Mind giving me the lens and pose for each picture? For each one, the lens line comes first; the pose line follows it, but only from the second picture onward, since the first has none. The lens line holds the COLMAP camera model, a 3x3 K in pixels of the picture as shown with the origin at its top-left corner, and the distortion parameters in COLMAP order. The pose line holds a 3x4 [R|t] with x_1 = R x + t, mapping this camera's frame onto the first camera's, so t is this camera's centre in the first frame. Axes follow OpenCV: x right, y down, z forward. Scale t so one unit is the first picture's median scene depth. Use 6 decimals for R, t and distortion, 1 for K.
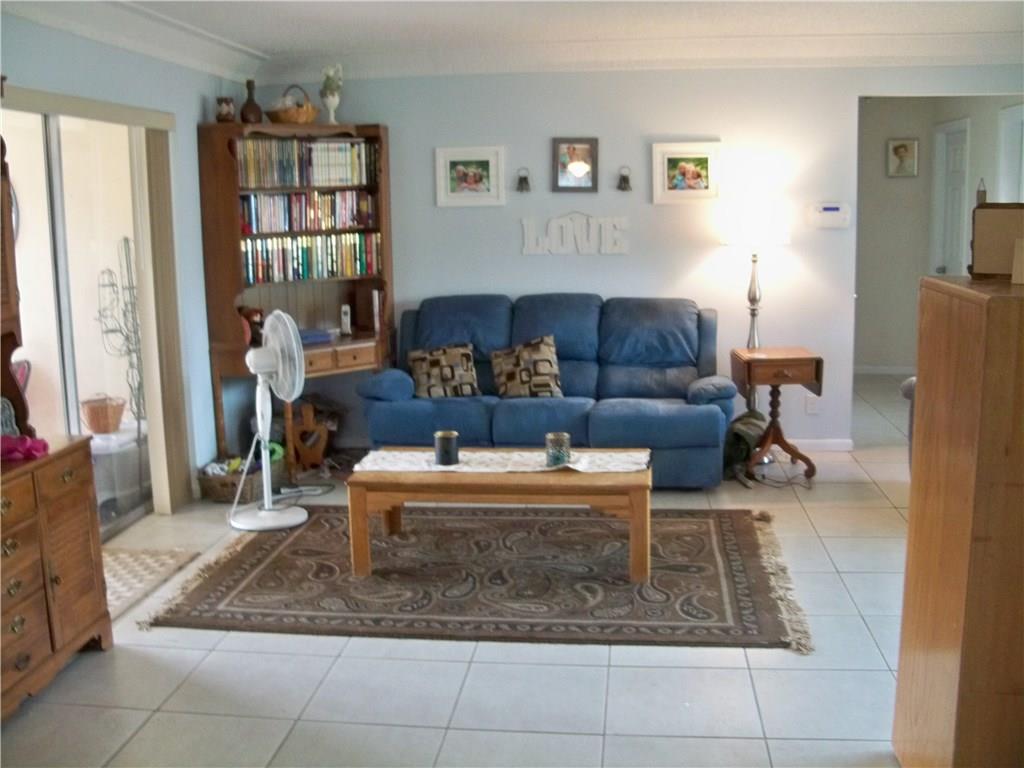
lens RADIAL K [[1045.9, 0, 502.3], [0, 1045.9, 380.6], [0, 0, 1]] dist [-0.227931, 0.252723]
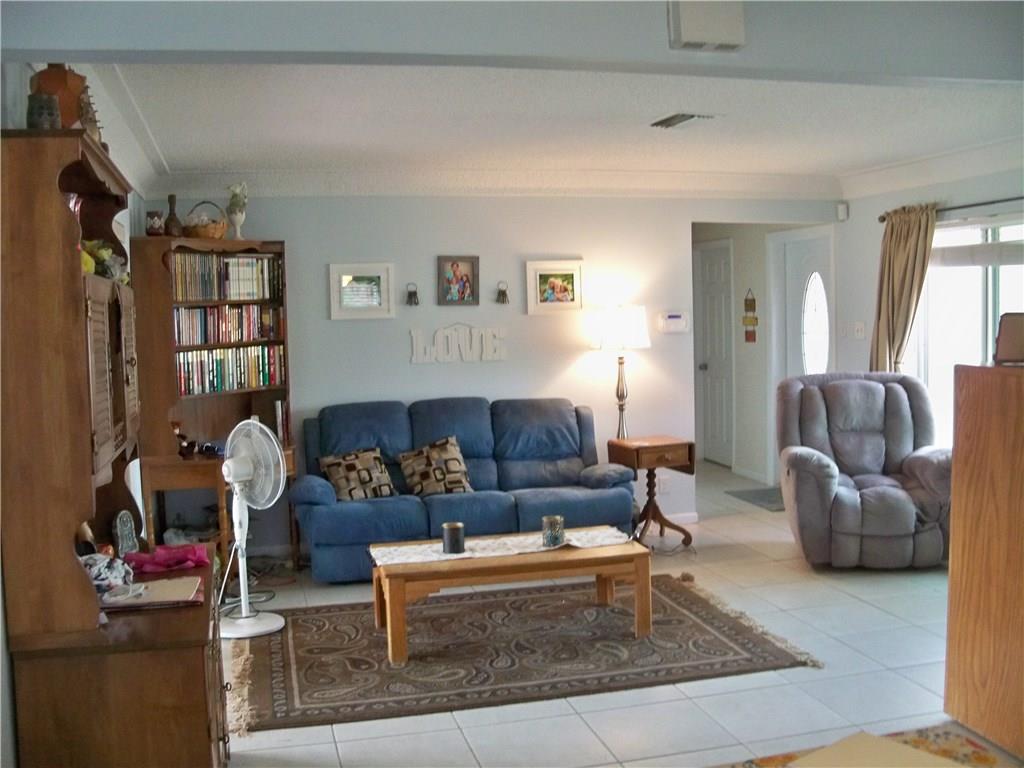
lens RADIAL K [[1045.9, 0, 502.3], [0, 1045.9, 380.6], [0, 0, 1]] dist [-0.227931, 0.252723]
pose [[0.933476, -0.027418, 0.357591, -0.301568], [0.065274, 0.993408, -0.094228, 0.005218], [-0.352651, 0.111301, 0.929112, -0.037654]]
